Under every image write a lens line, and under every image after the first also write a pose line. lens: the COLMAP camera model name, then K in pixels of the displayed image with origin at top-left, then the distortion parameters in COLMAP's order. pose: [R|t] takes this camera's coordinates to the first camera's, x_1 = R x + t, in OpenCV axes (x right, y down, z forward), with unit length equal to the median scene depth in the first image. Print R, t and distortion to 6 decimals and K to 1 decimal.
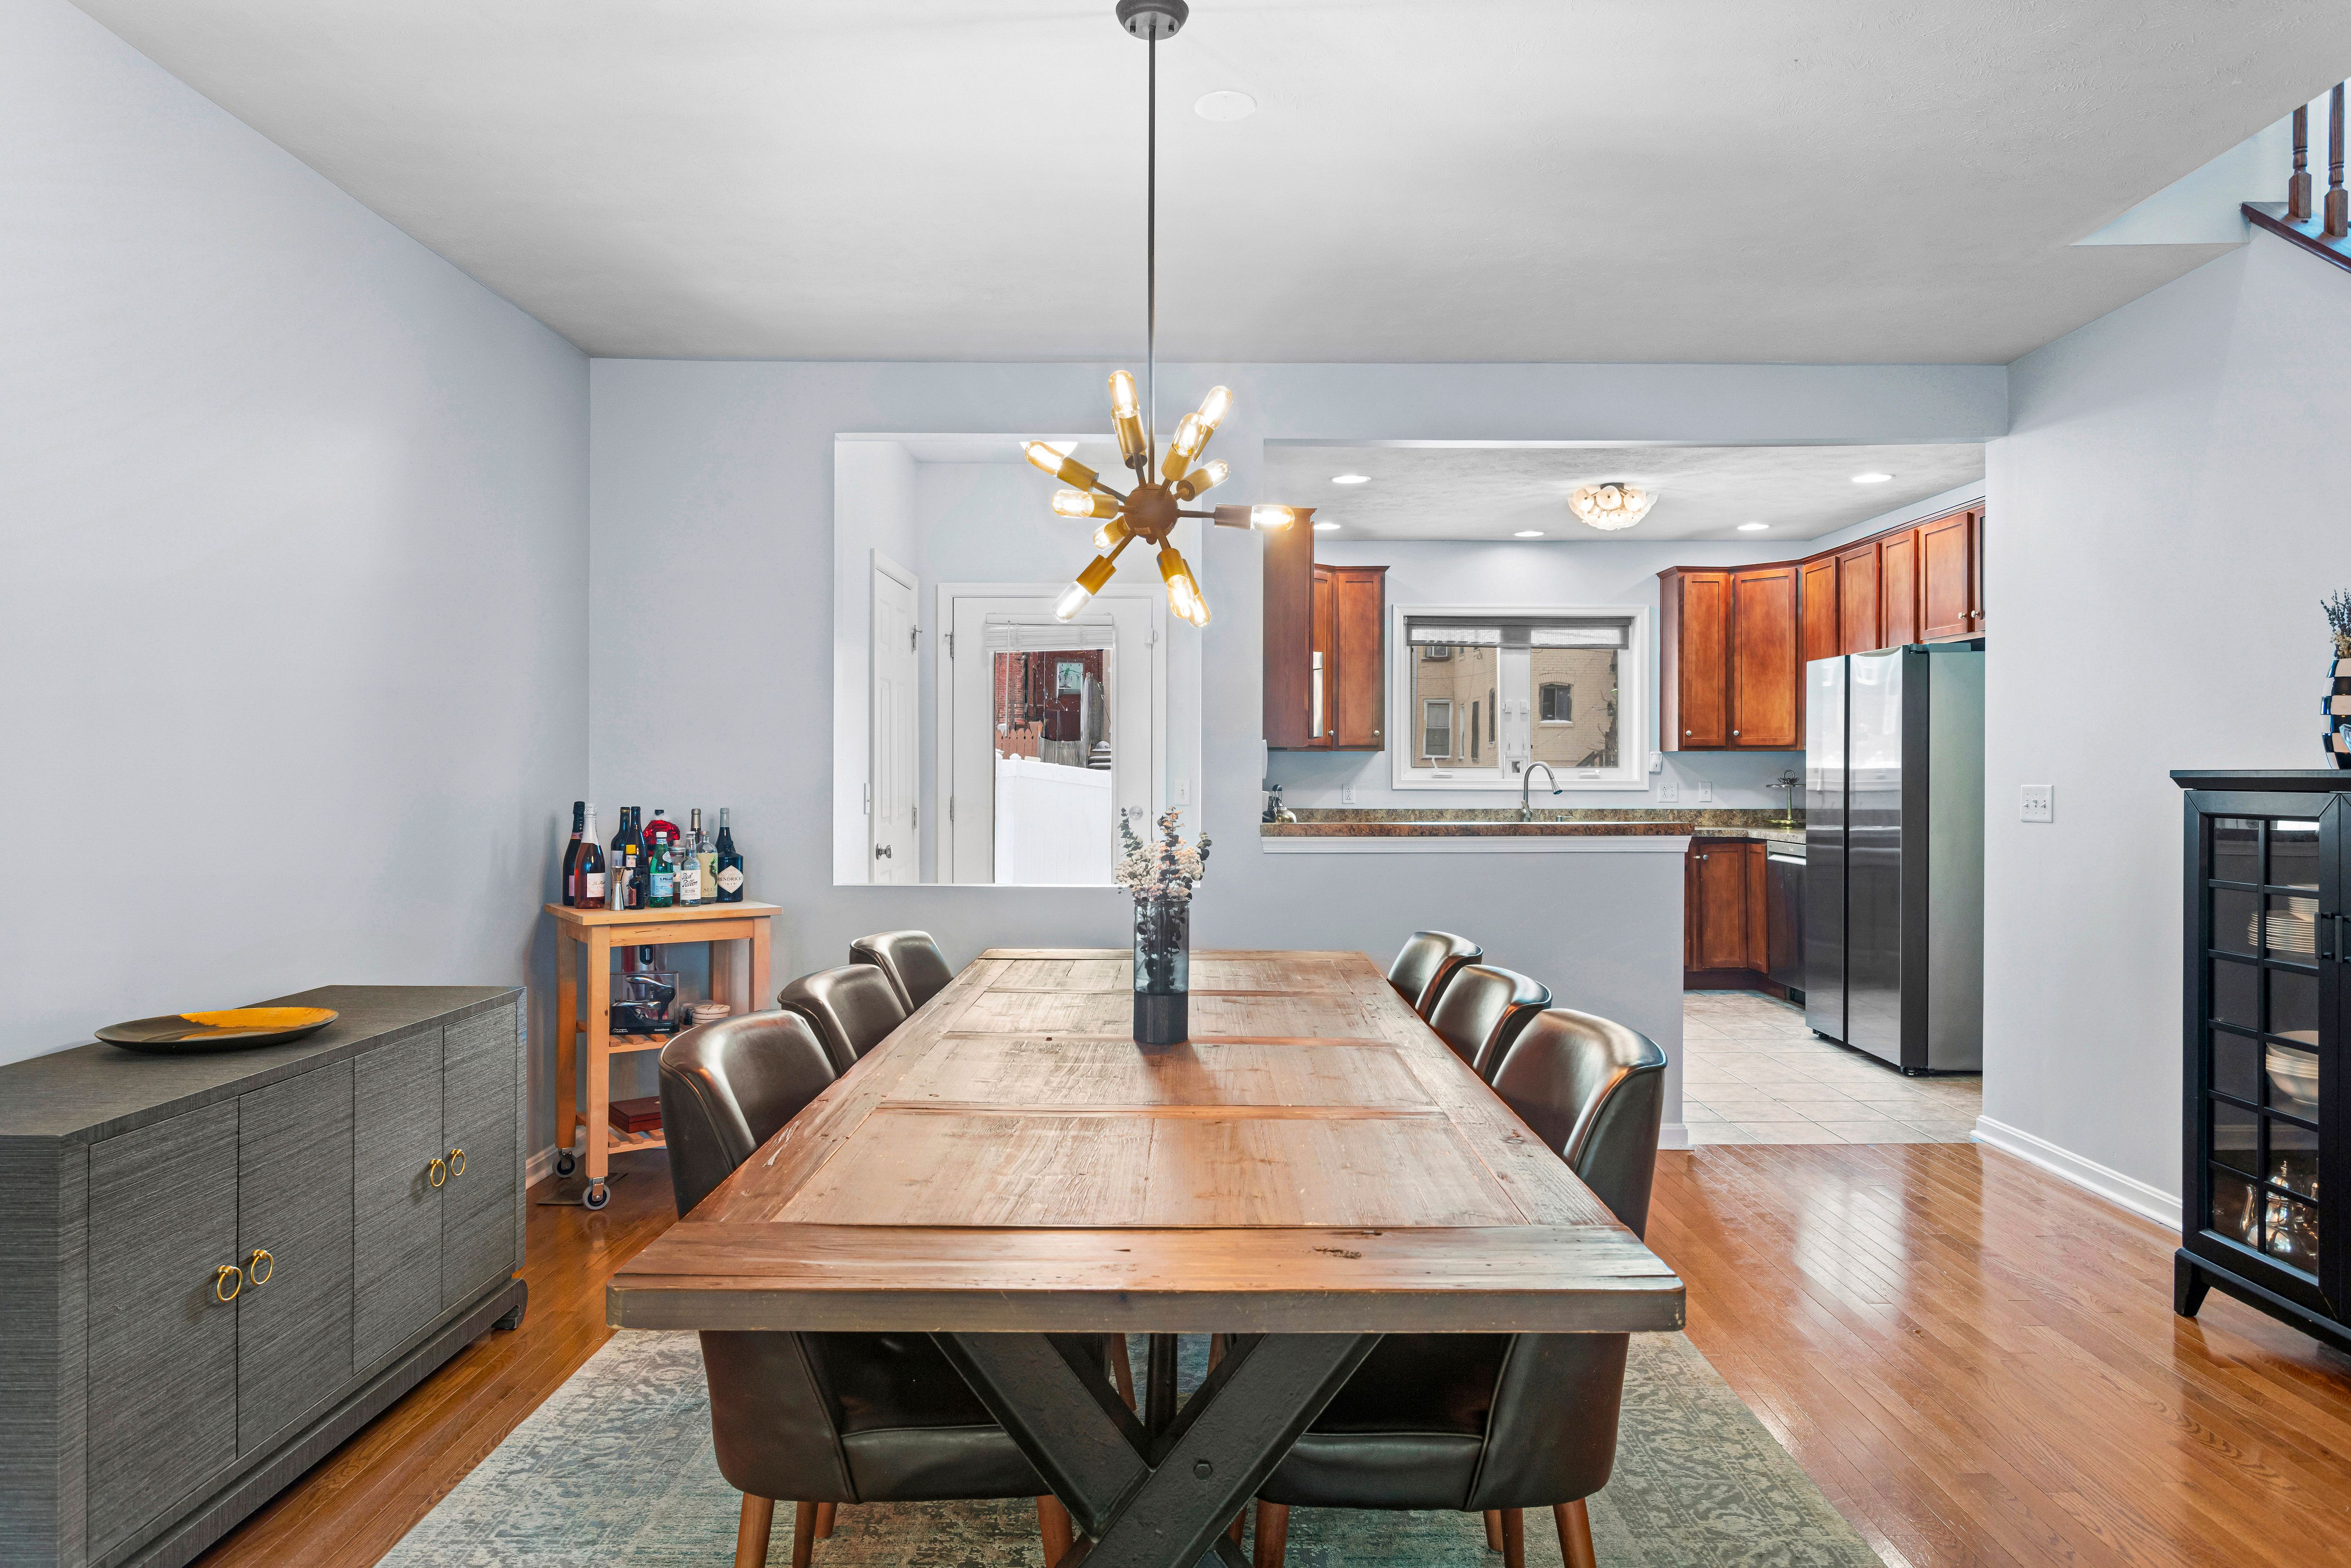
lens RADIAL K [[1411.6, 0, 1190.0], [0, 1411.6, 773.3], [0, 0, 1]] dist [-0.004972, 0.000782]
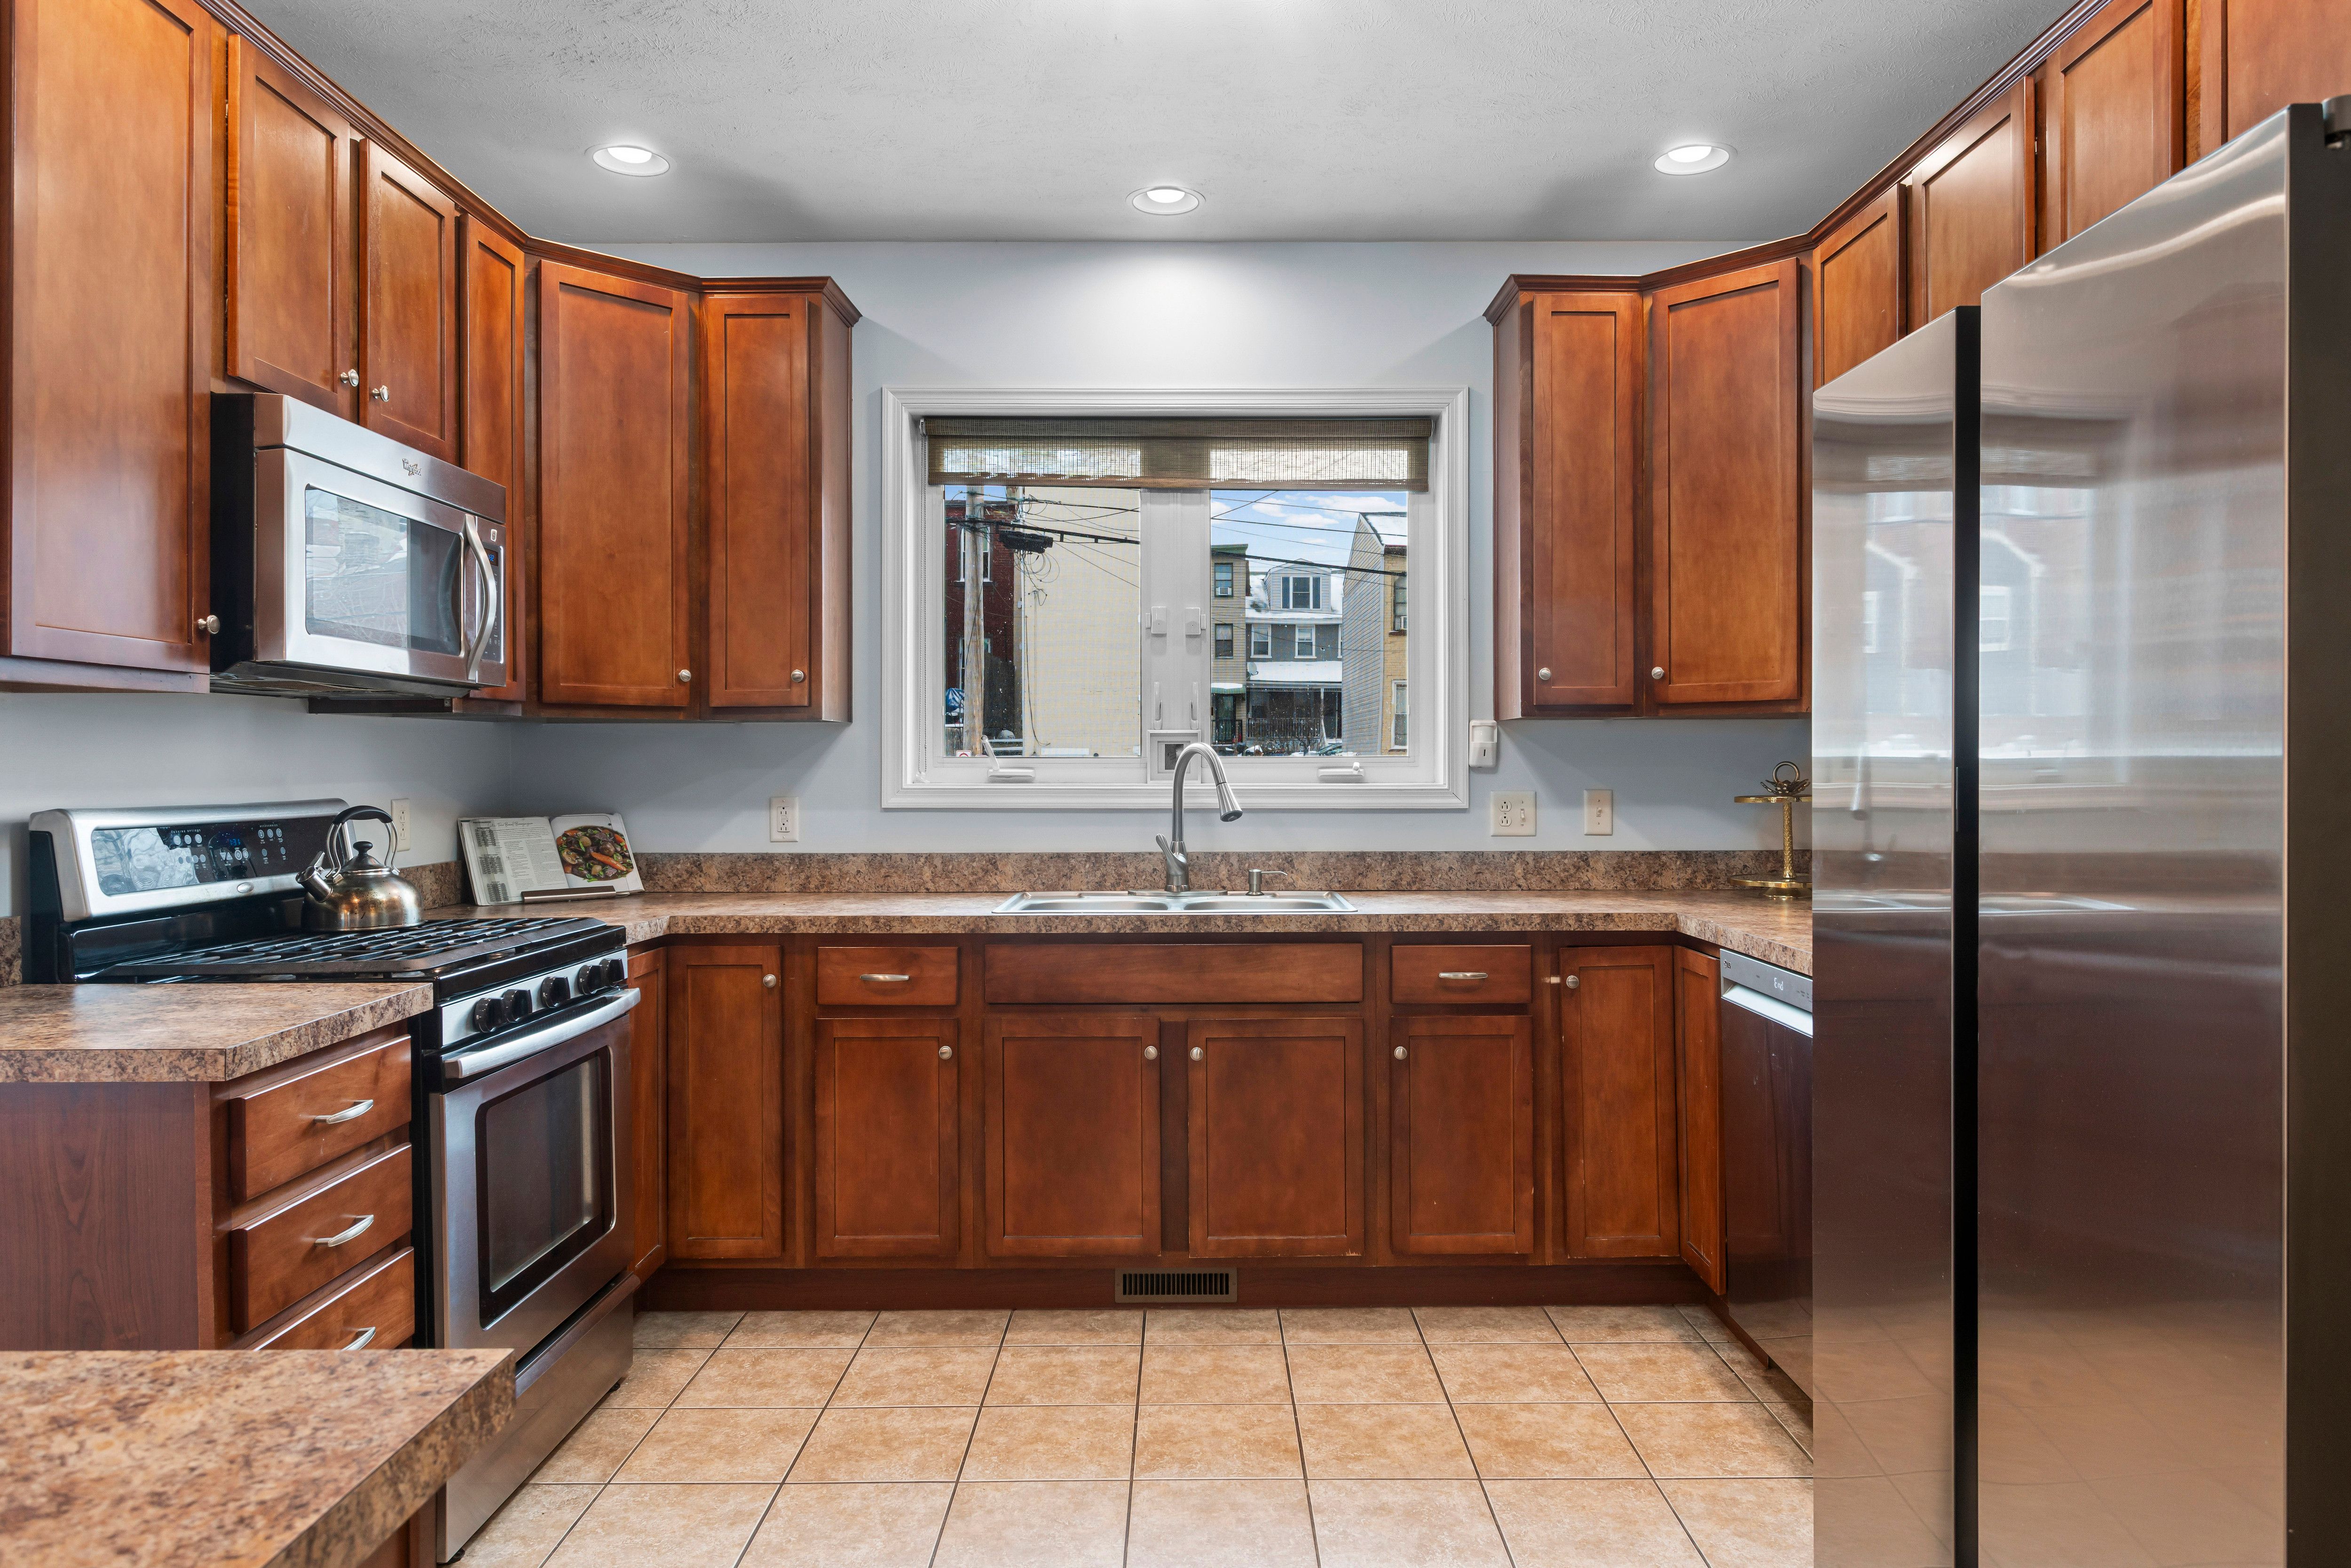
lens RADIAL K [[1499.1, 0, 1201.8], [0, 1499.1, 762.4], [0, 0, 1]] dist [-0.002493, -0.000532]
pose [[0.999979, -0.003586, 0.005471, 0.331012], [0.003604, 0.999988, -0.003281, -0.001756], [-0.005459, 0.003300, 0.999980, 0.739056]]
